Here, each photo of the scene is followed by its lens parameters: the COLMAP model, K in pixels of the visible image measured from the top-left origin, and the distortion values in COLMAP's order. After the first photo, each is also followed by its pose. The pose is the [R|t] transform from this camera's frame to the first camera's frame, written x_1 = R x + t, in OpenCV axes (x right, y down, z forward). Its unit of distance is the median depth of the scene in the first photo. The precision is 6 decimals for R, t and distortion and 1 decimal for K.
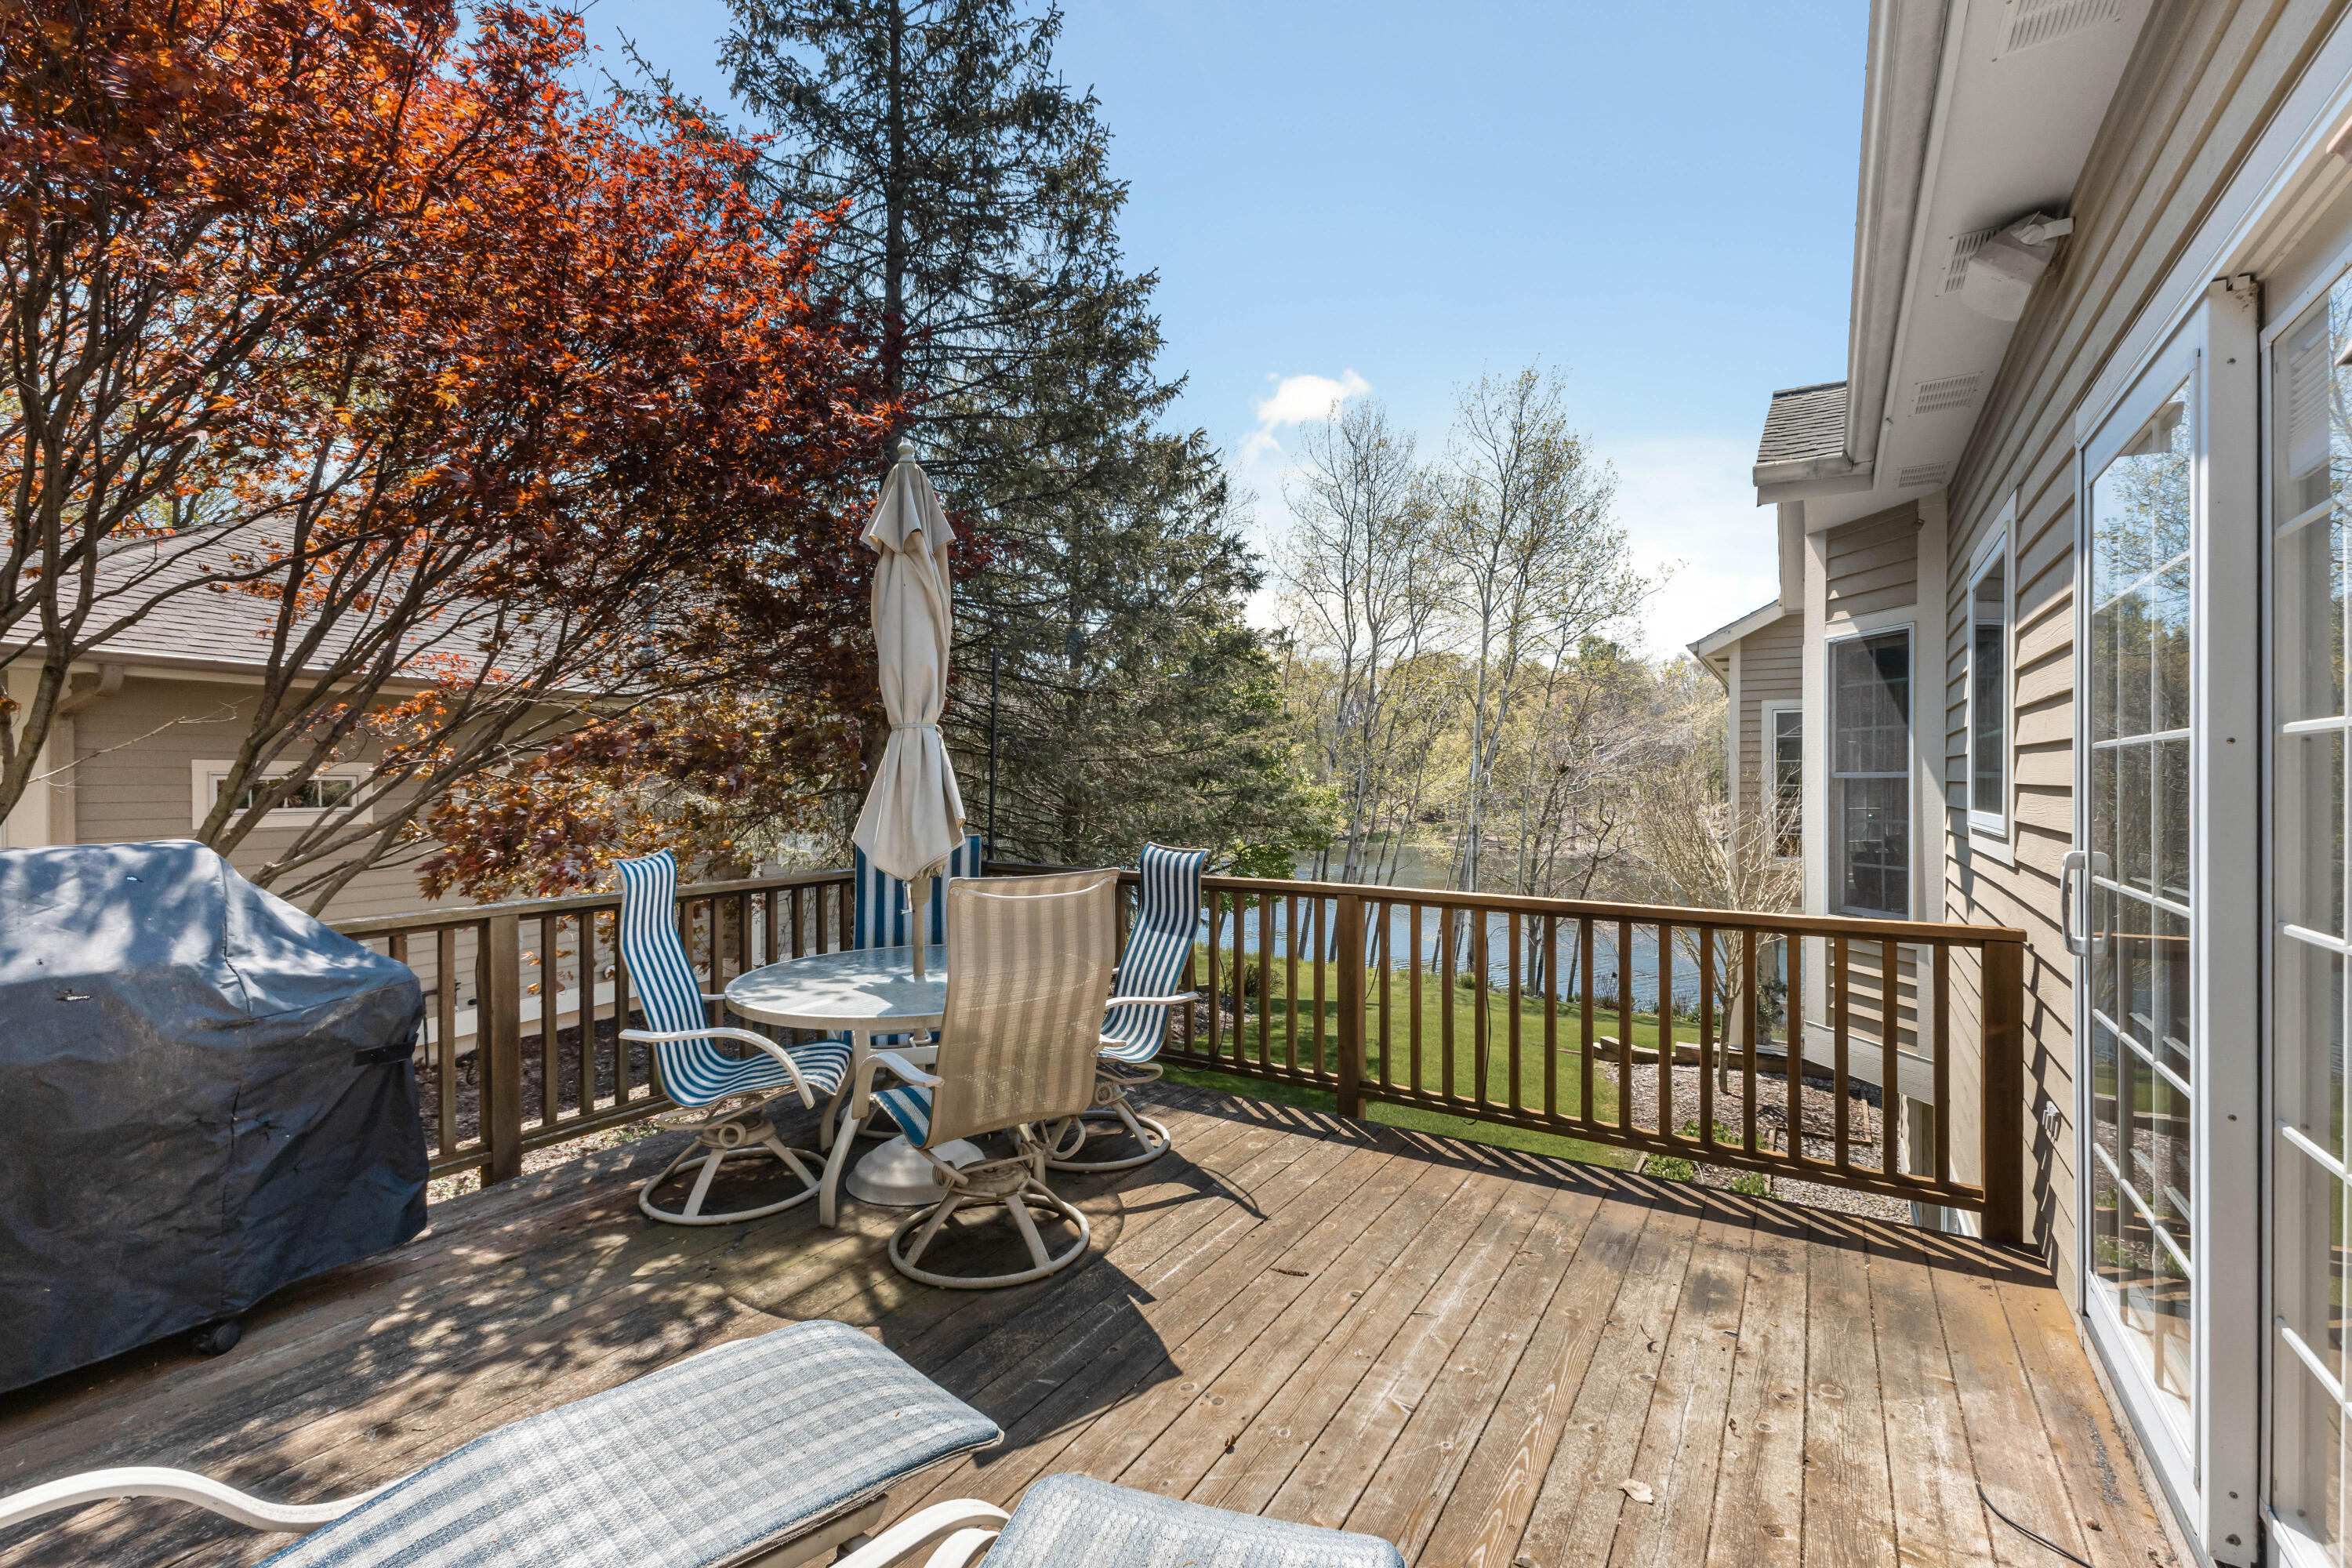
lens RADIAL K [[1015.7, 0, 1176.0], [0, 1015.7, 784.0], [0, 0, 1]] dist [0.000218, 0.000267]
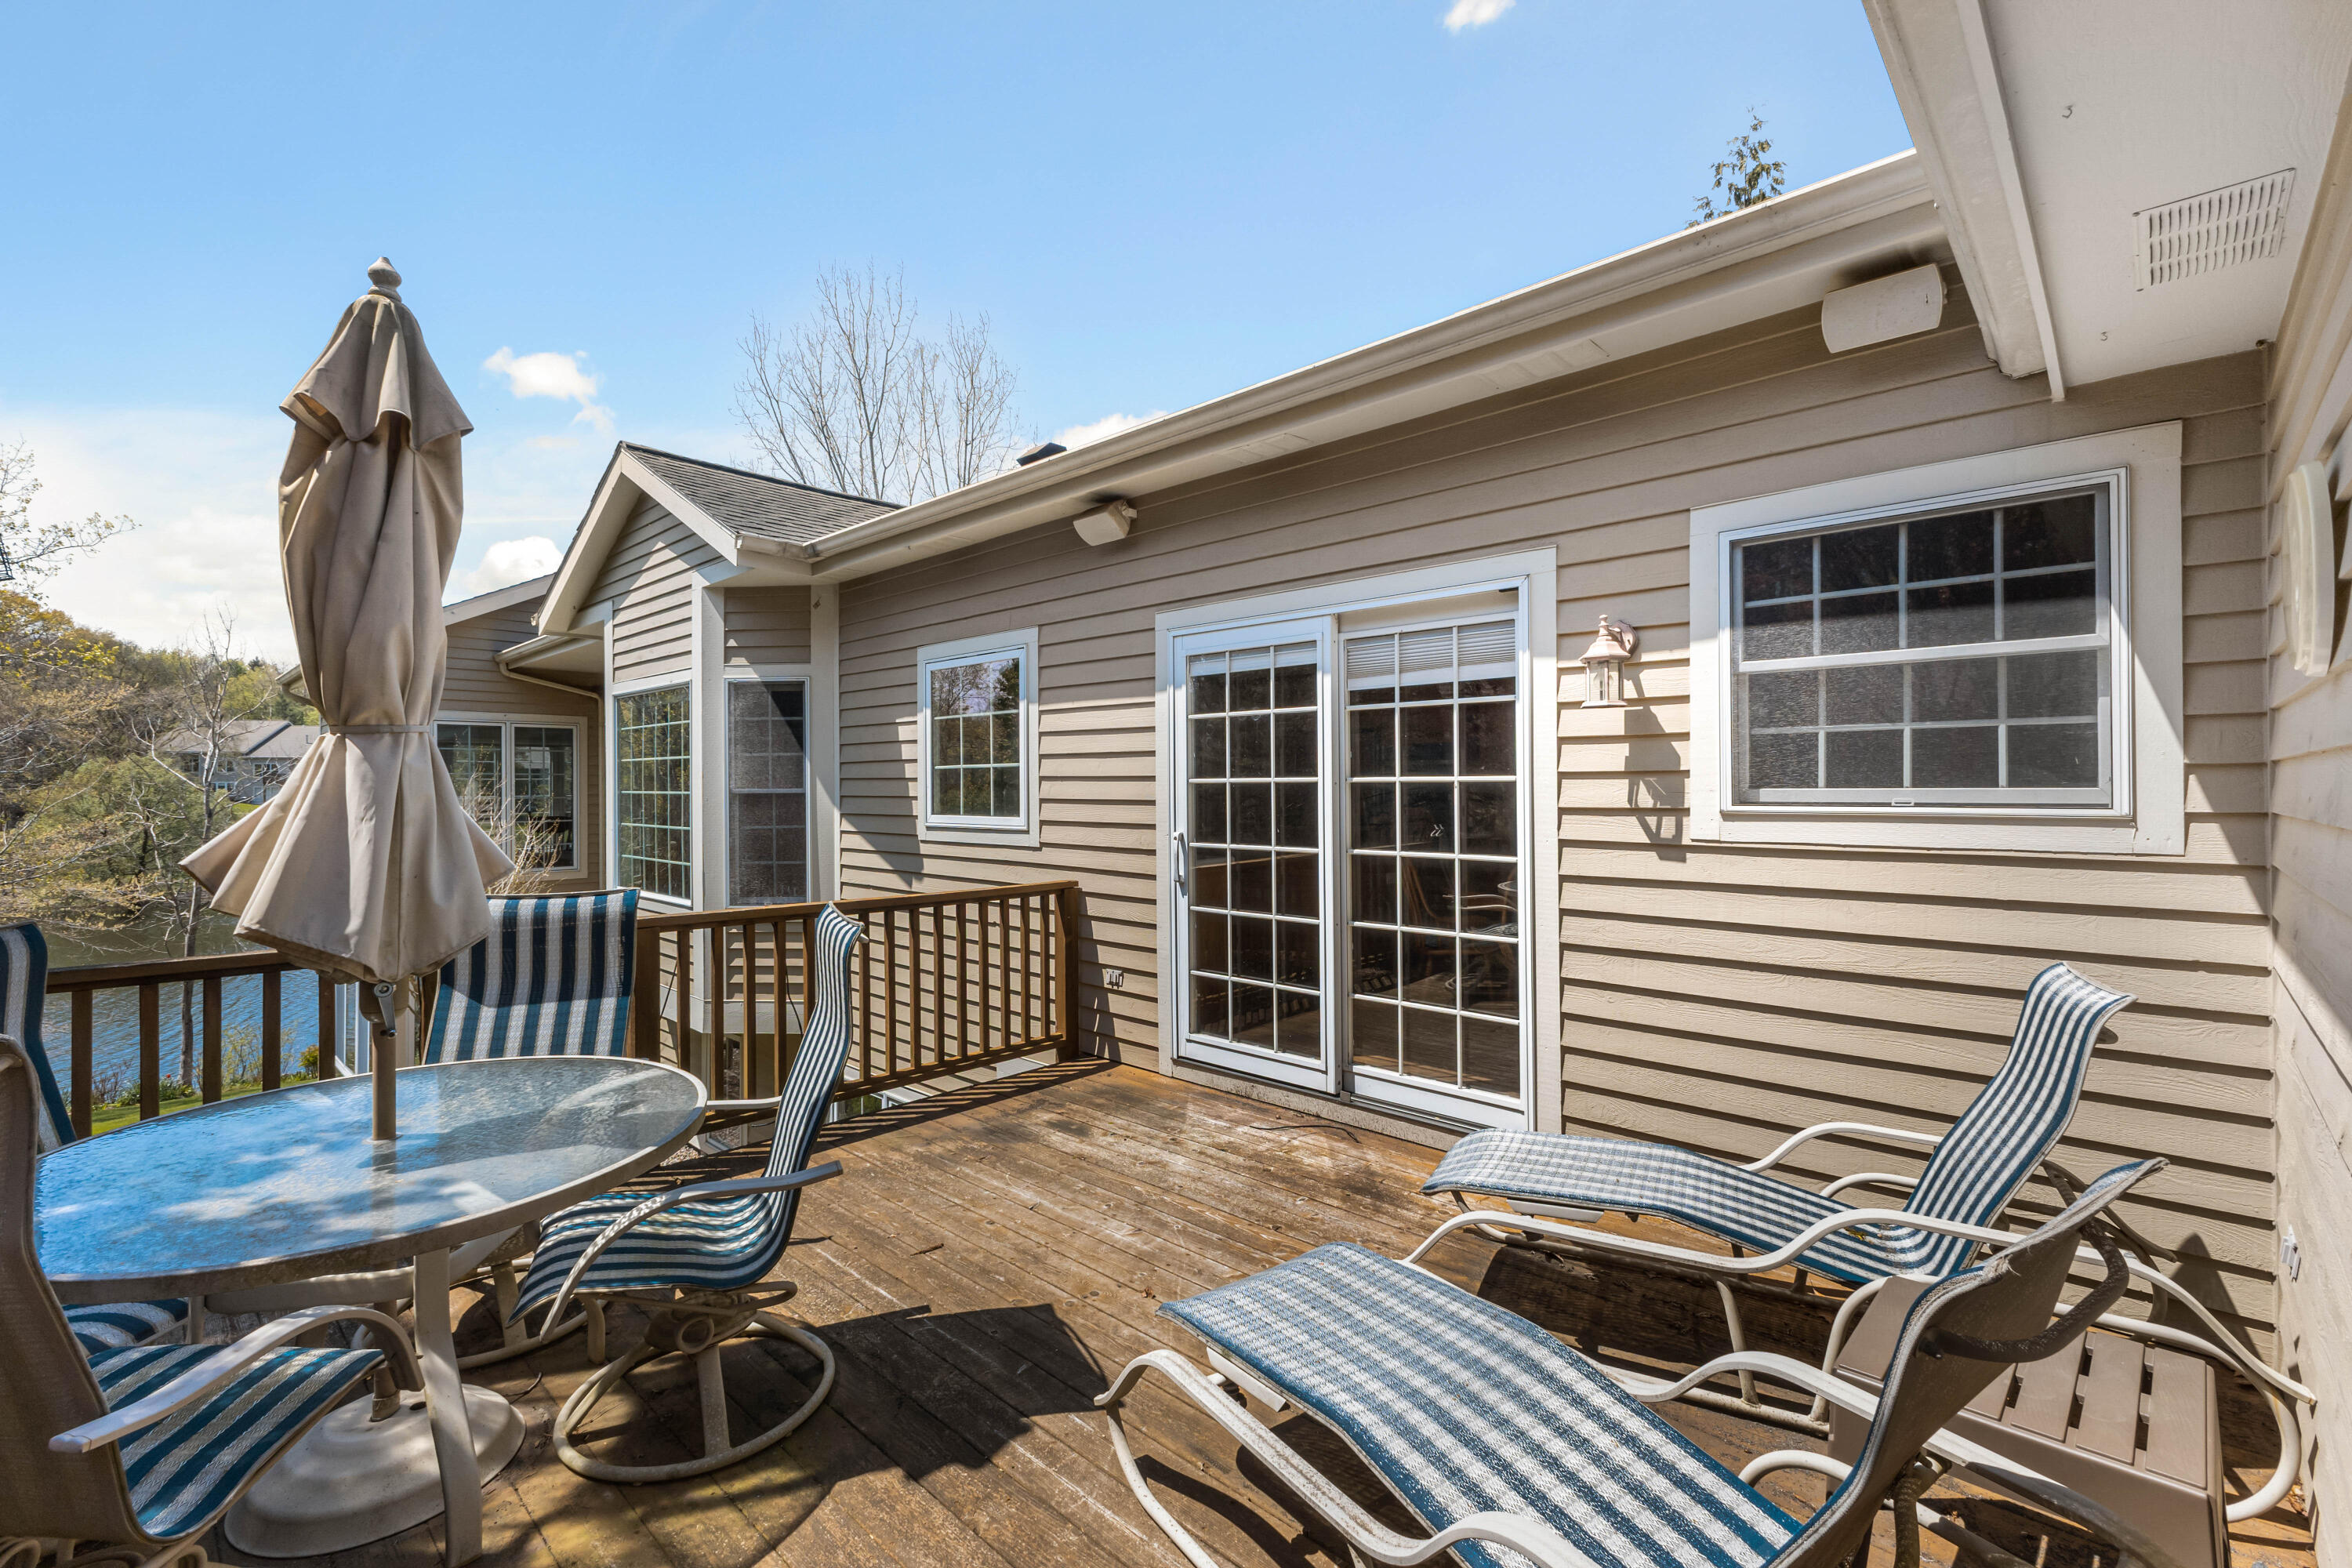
lens RADIAL K [[1015.7, 0, 1176.0], [0, 1015.7, 784.0], [0, 0, 1]] dist [0.000218, 0.000267]
pose [[0.204624, -0.007044, 0.978815, -0.799606], [0.017639, 0.999838, 0.003508, -0.022960], [-0.978682, 0.016548, 0.204715, 0.426433]]
